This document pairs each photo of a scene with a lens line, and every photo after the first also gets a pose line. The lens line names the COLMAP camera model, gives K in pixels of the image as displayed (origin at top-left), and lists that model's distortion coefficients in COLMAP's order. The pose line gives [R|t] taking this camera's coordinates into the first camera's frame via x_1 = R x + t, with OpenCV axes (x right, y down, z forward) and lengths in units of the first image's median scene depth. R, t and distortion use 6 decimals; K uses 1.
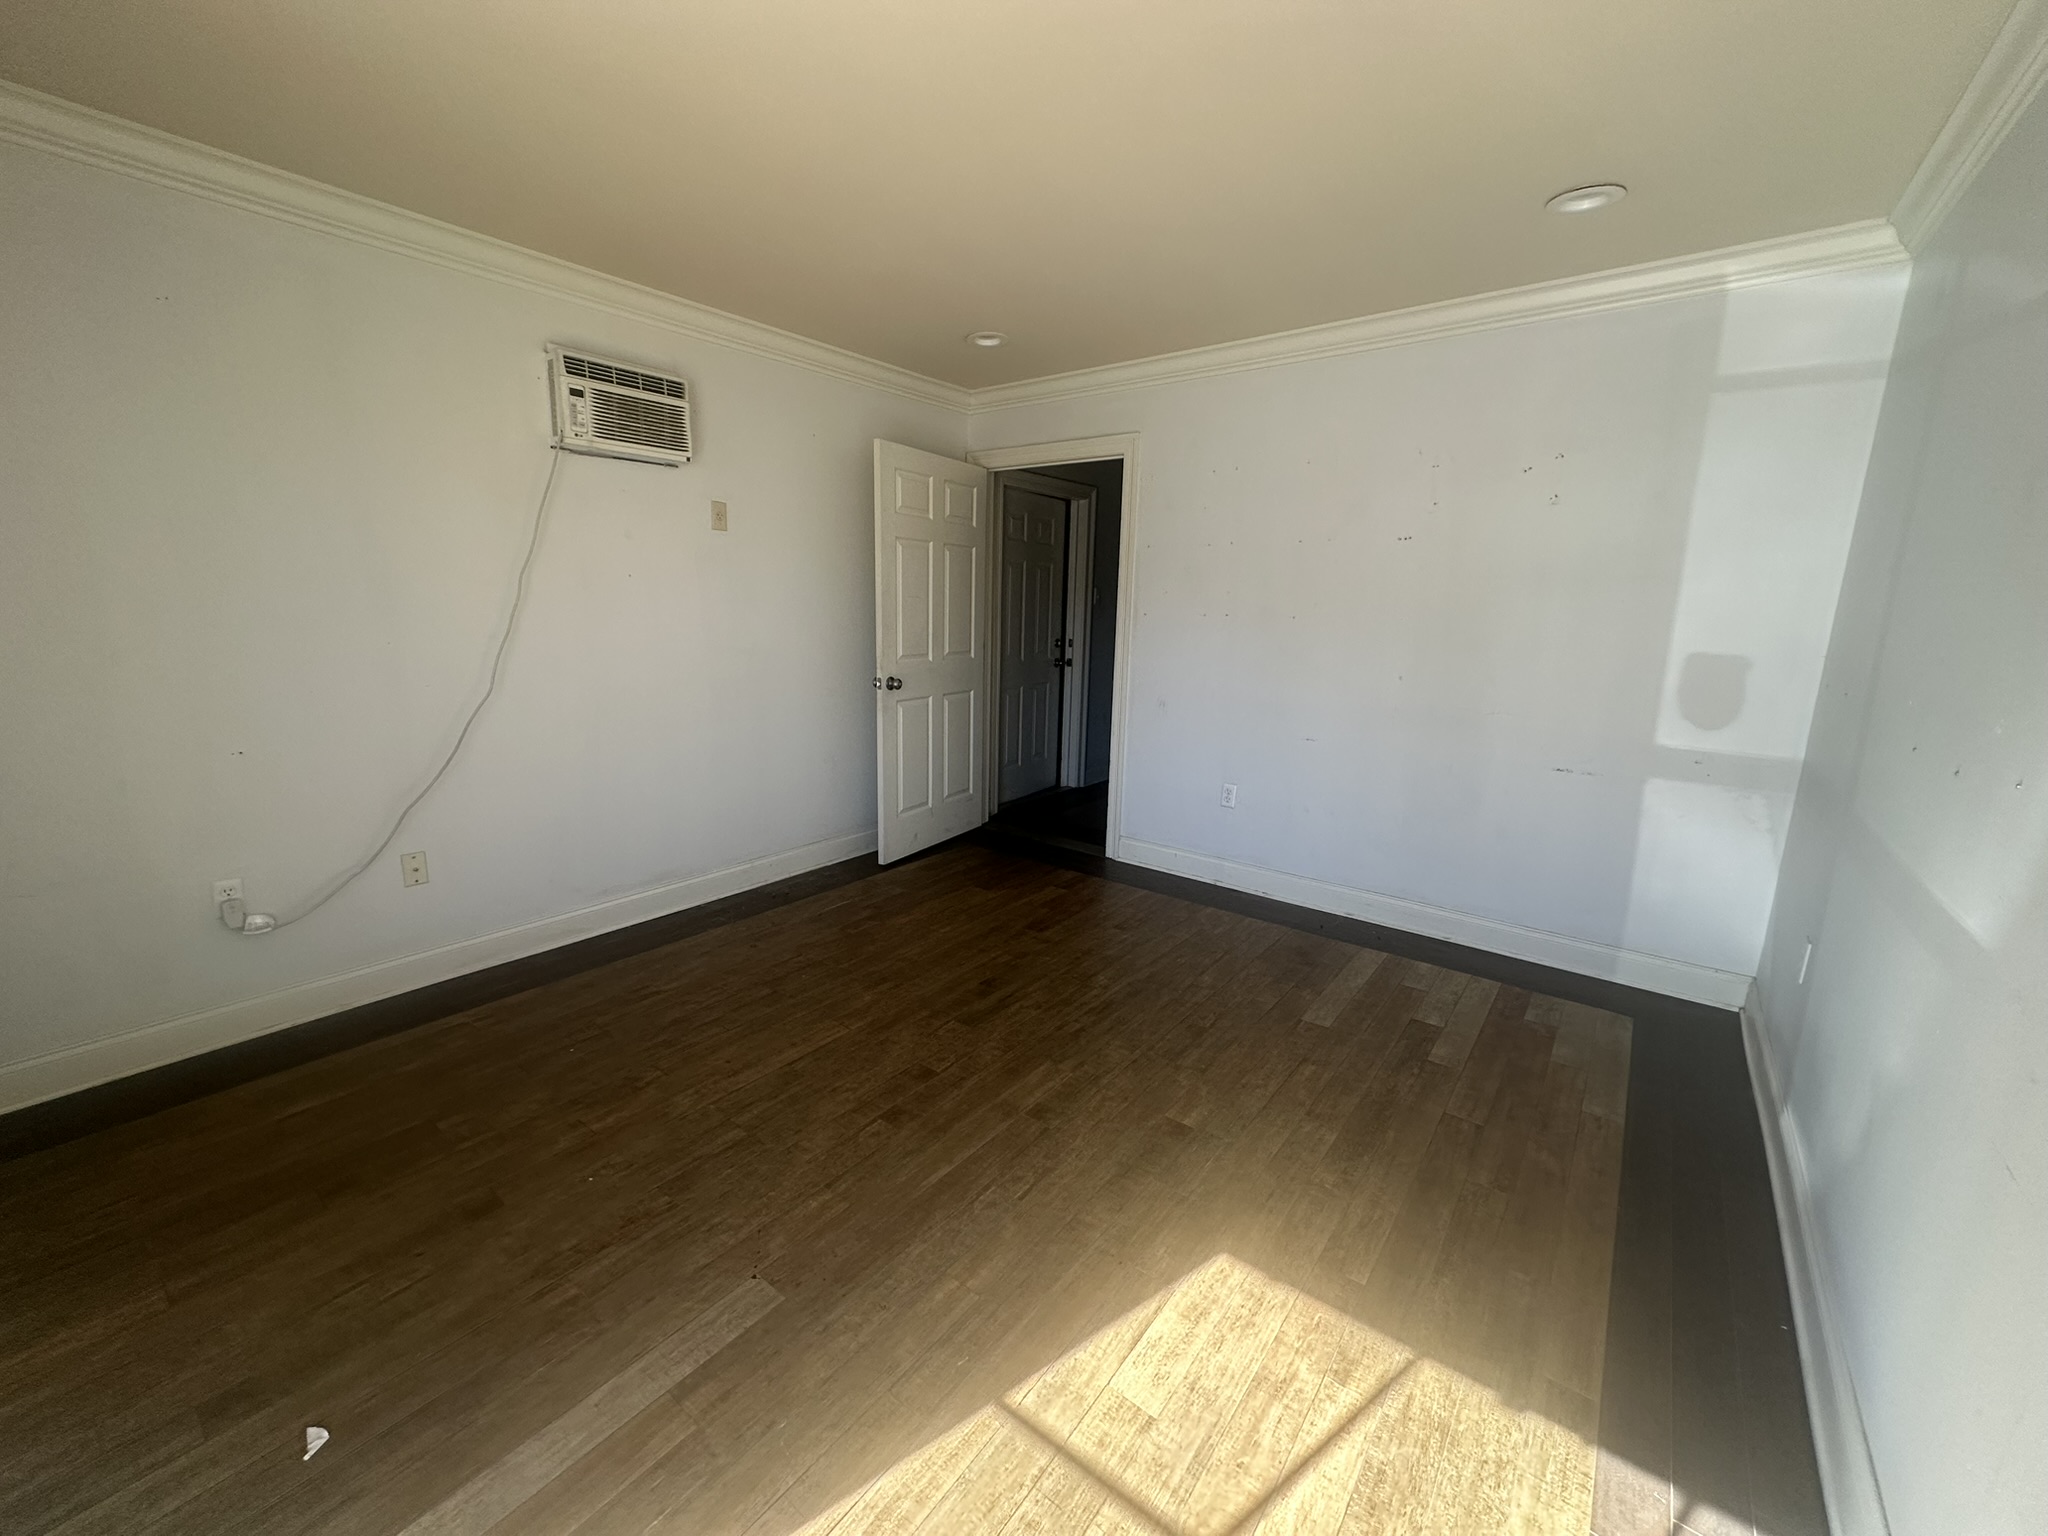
lens RADIAL K [[809.4, 0, 1031.4], [0, 809.4, 763.3], [0, 0, 1]] dist [0.000643, 0.000231]
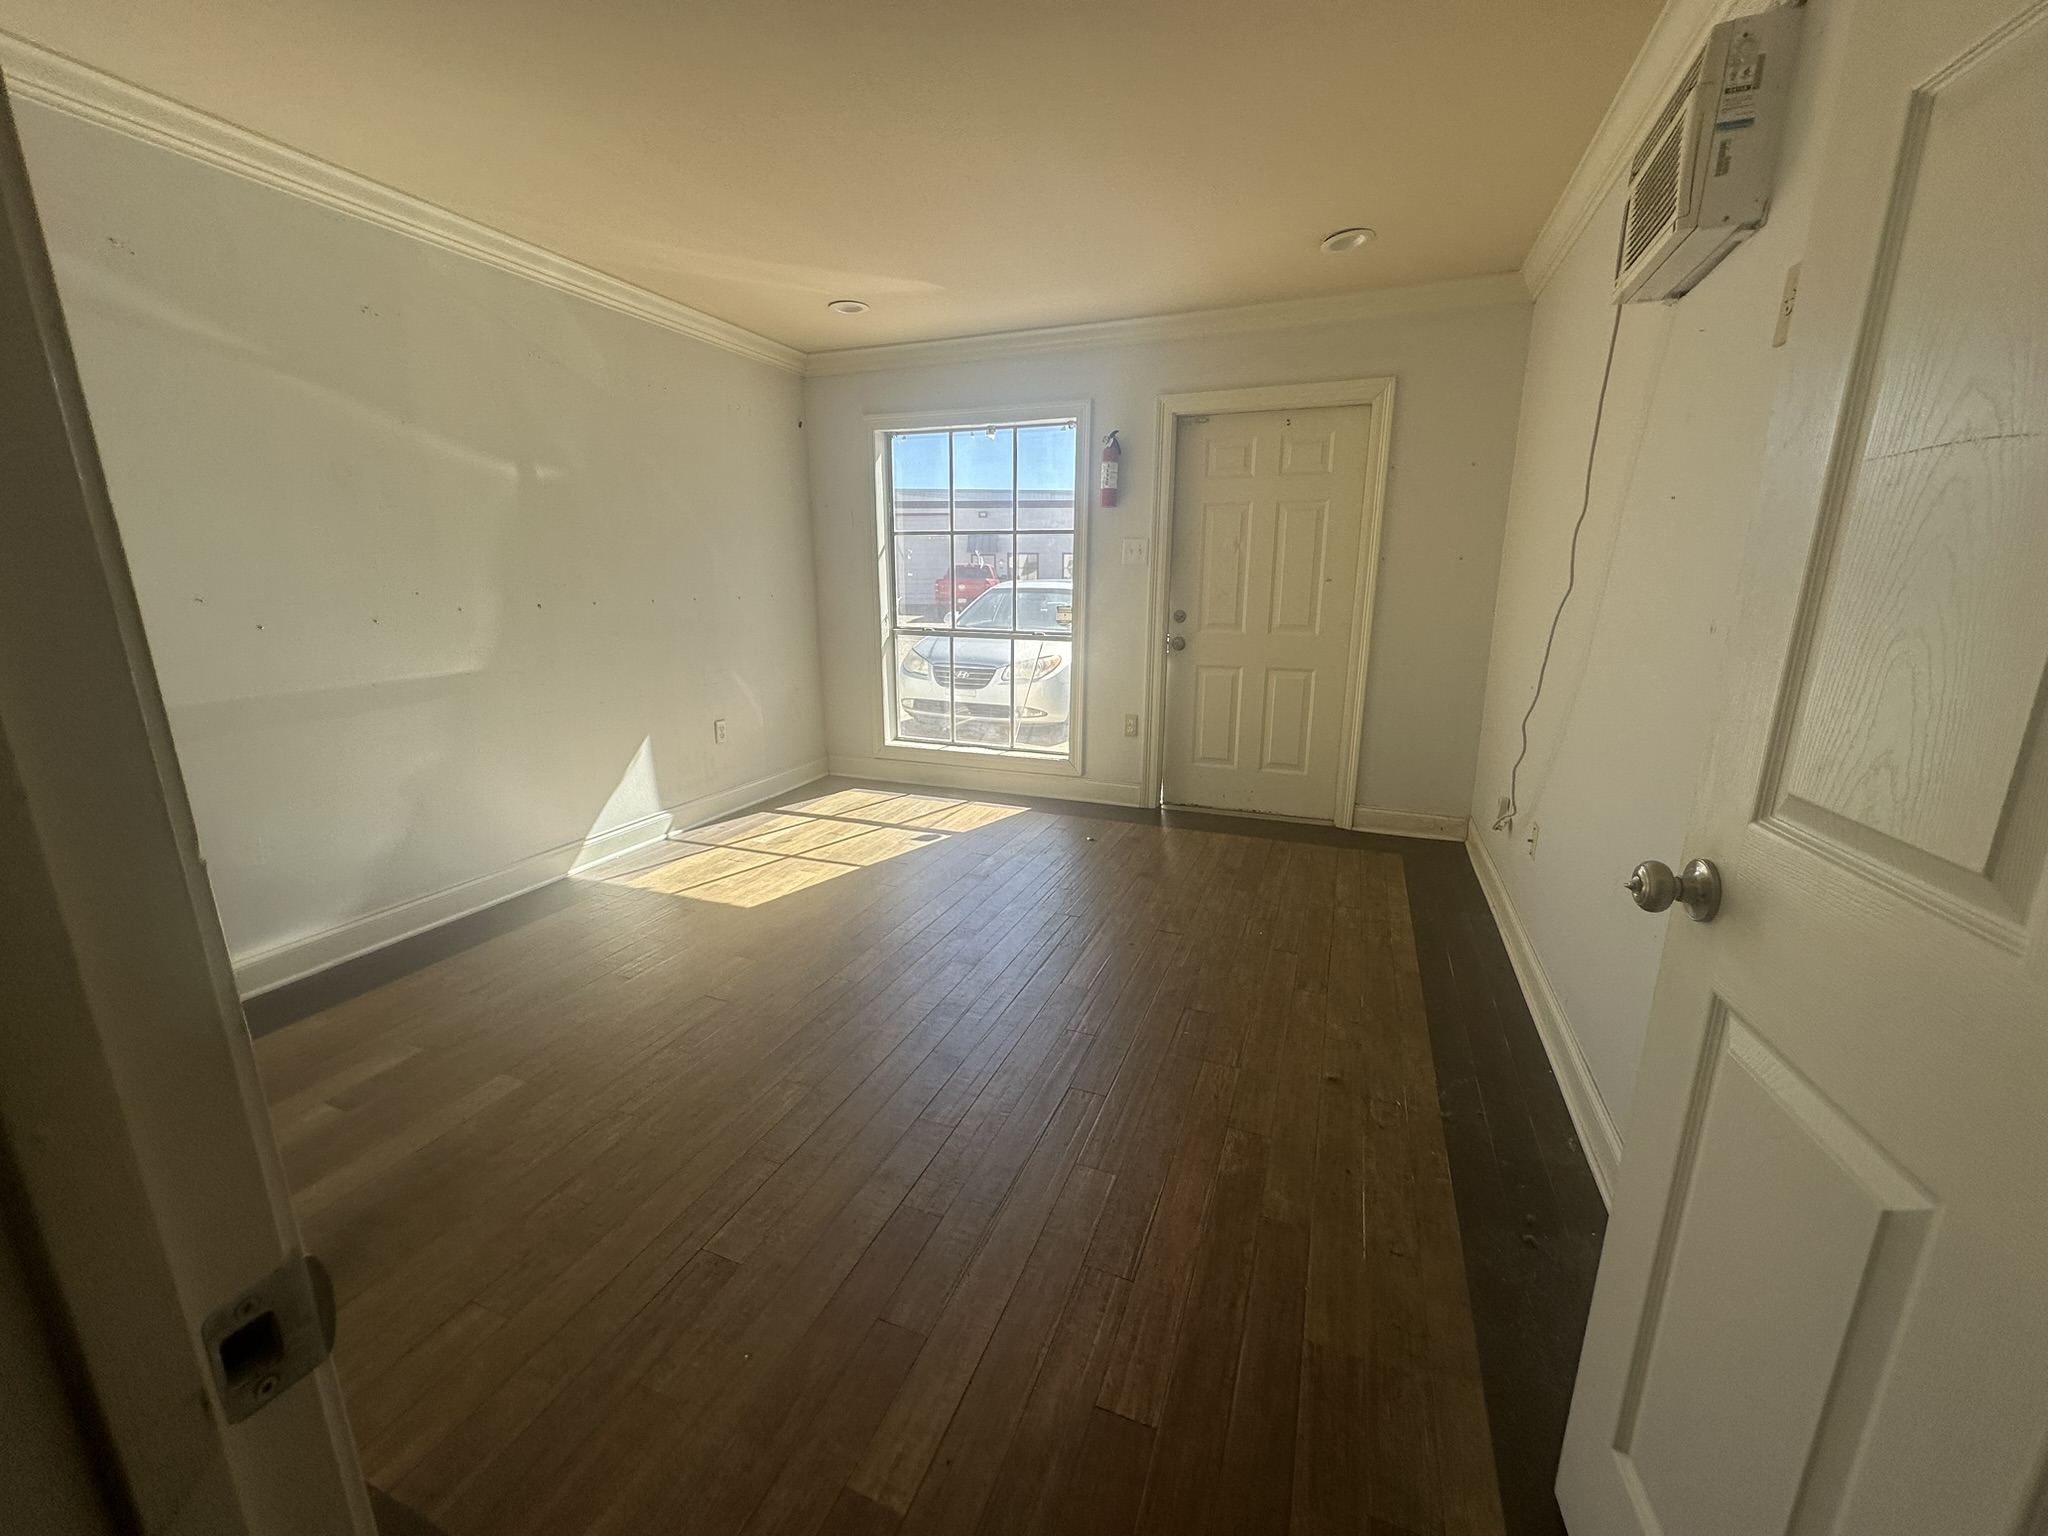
lens RADIAL K [[809.4, 0, 1031.4], [0, 809.4, 763.3], [0, 0, 1]] dist [0.000643, 0.000231]
pose [[-0.960159, 0.043115, -0.276107, 0.119352], [-0.076886, 0.909139, 0.409334, -0.501422], [0.268668, 0.414255, -0.869604, 2.720496]]
